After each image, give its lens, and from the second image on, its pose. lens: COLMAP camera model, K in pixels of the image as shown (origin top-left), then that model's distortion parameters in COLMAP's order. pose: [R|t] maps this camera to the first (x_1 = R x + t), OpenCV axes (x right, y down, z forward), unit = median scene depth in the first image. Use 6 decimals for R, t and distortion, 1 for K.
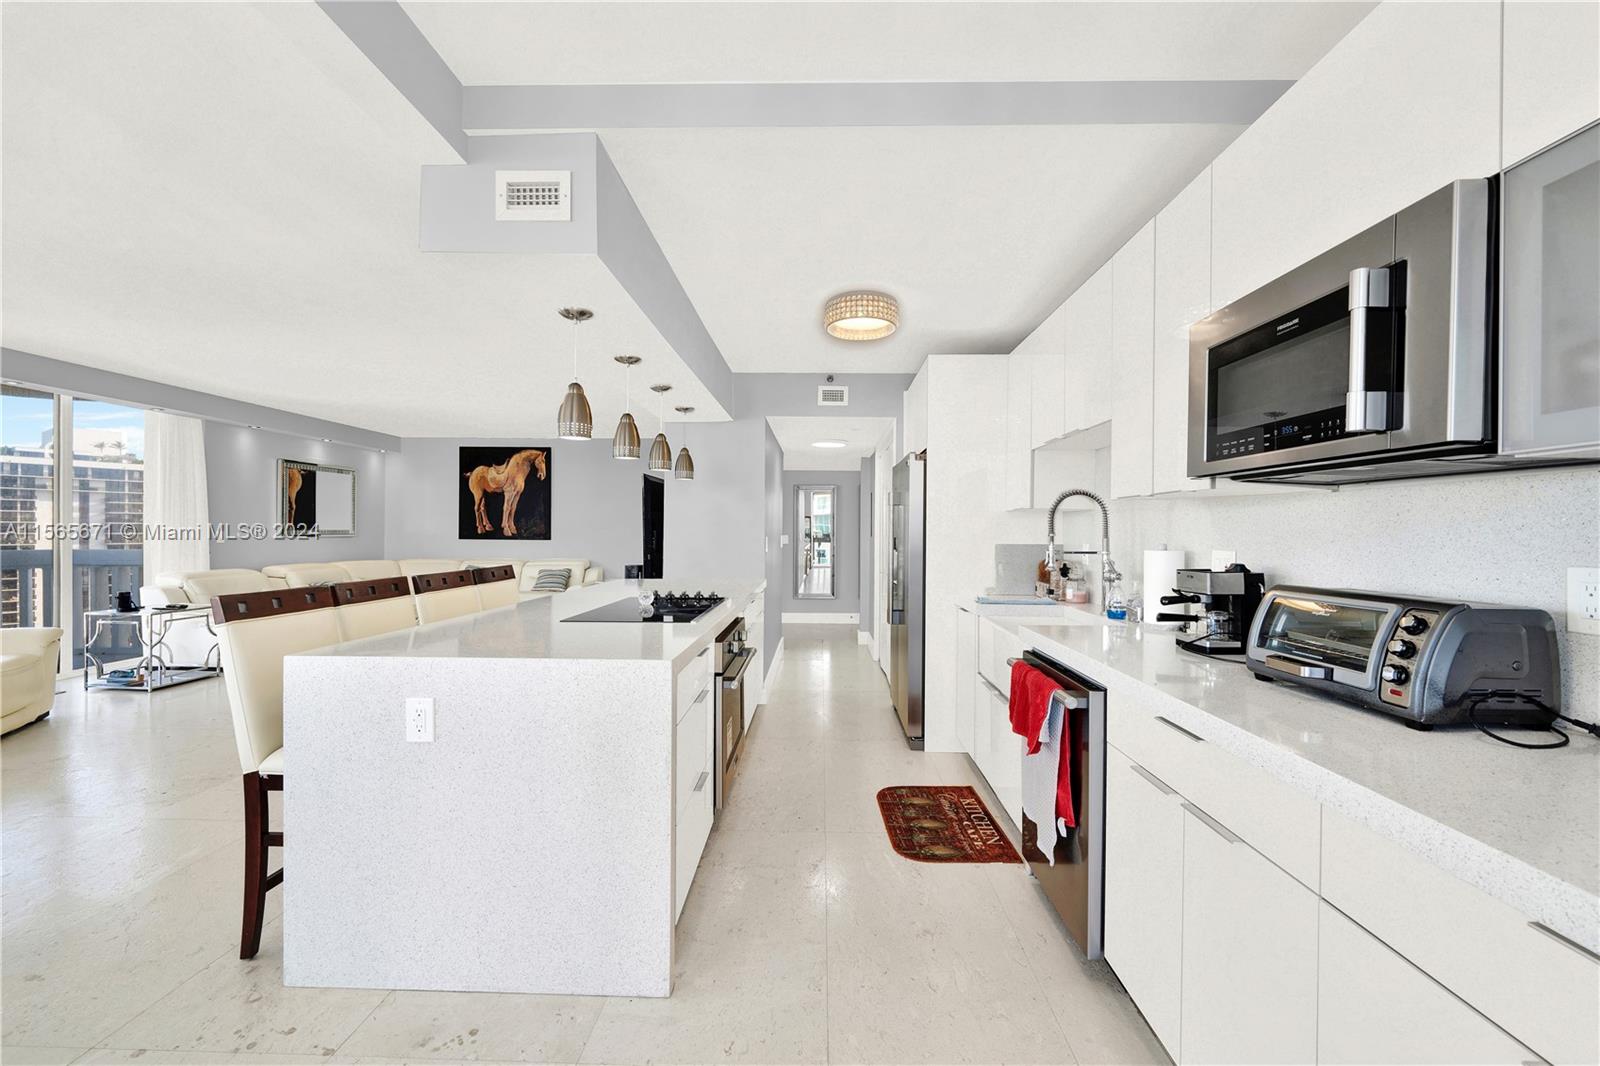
lens RADIAL K [[645.3, 0, 798.0], [0, 645.3, 532.8], [0, 0, 1]] dist [-0.003308, -0.000259]
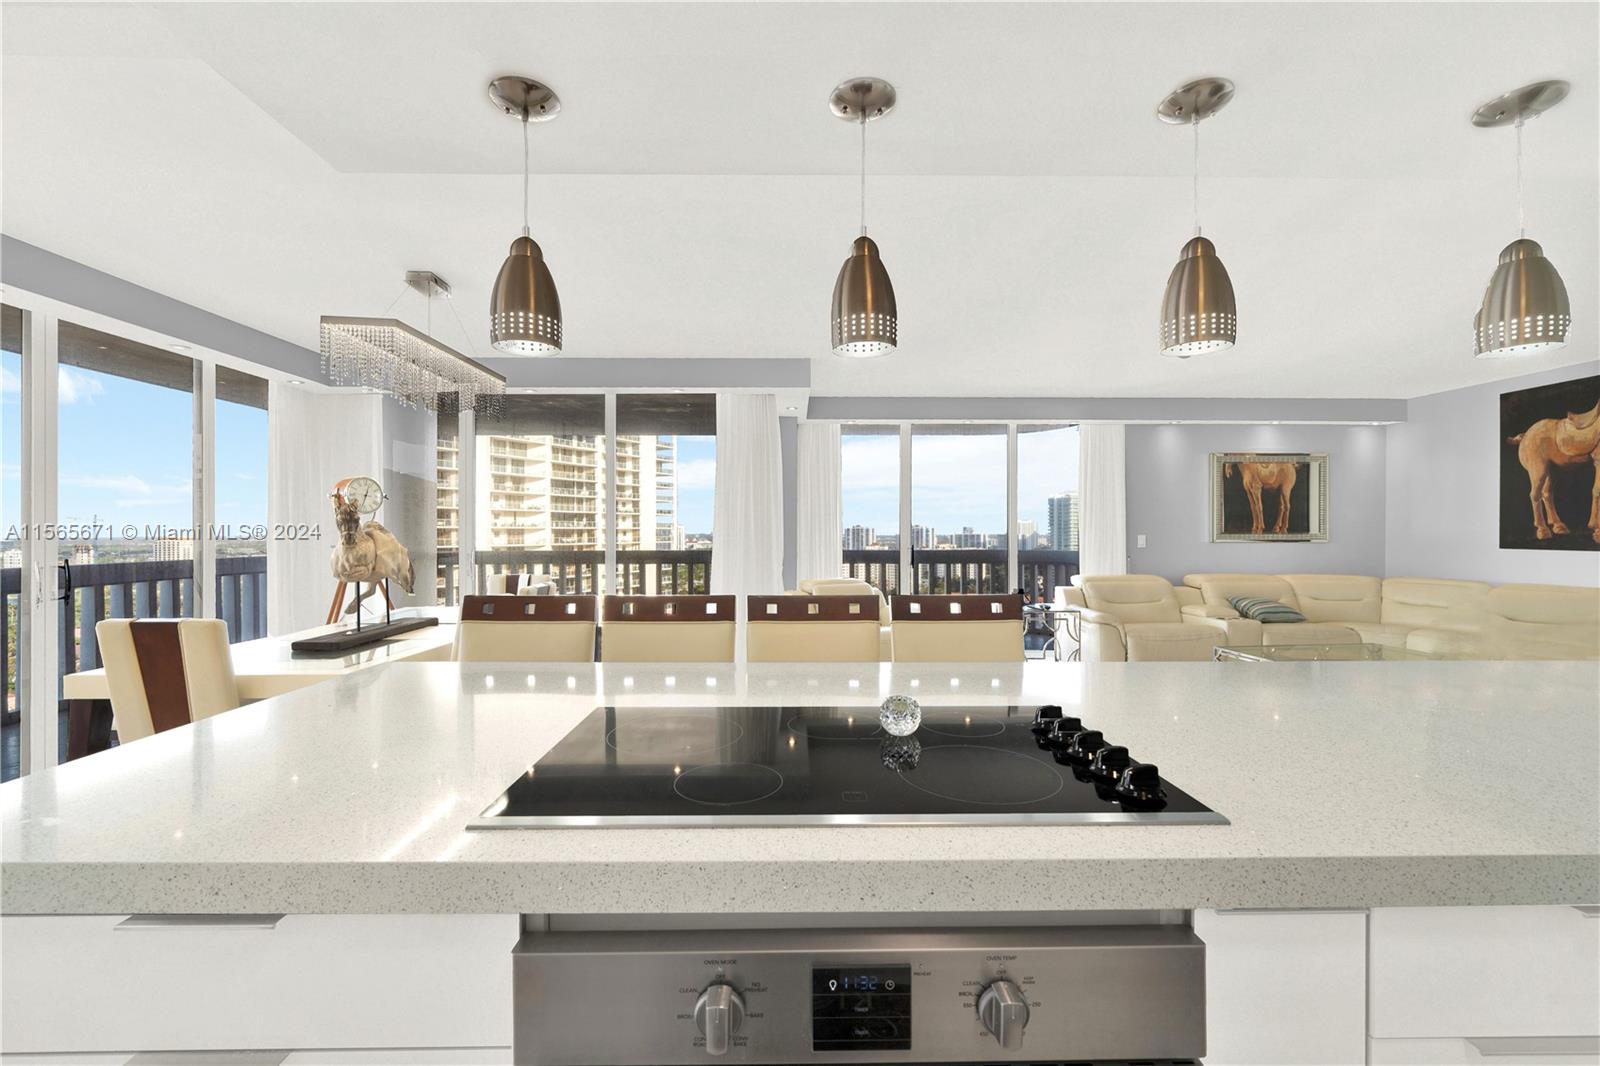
lens RADIAL K [[645.3, 0, 792.0], [0, 645.3, 537.0], [0, 0, 1]] dist [-0.003308, -0.000259]
pose [[0.030010, 0.002026, -0.999548, 0.099536], [-0.001769, 0.999996, 0.001974, -0.001456], [0.999548, 0.001709, 0.030014, 0.597727]]
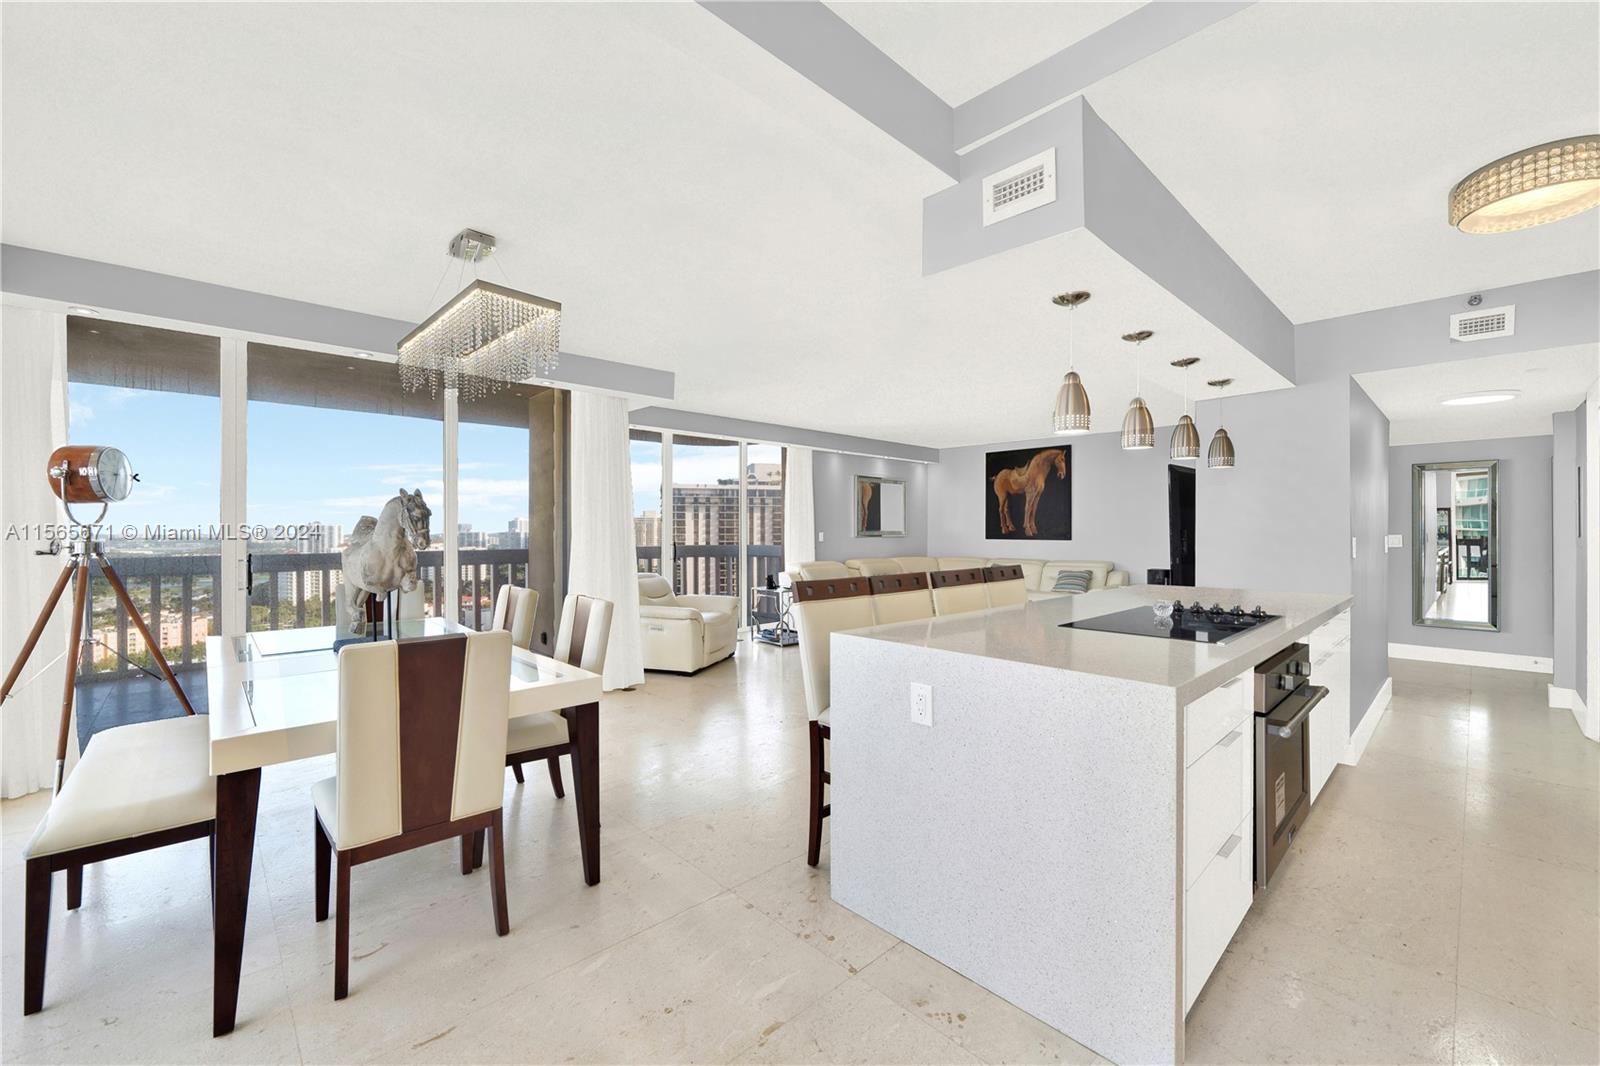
lens RADIAL K [[645.3, 0, 801.1], [0, 645.3, 528.3], [0, 0, 1]] dist [-0.003308, -0.000259]
pose [[0.709397, -0.007926, -0.704764, 0.022867], [0.002691, 0.999960, -0.008537, 0.000455], [0.704804, 0.004159, 0.709390, 0.040910]]
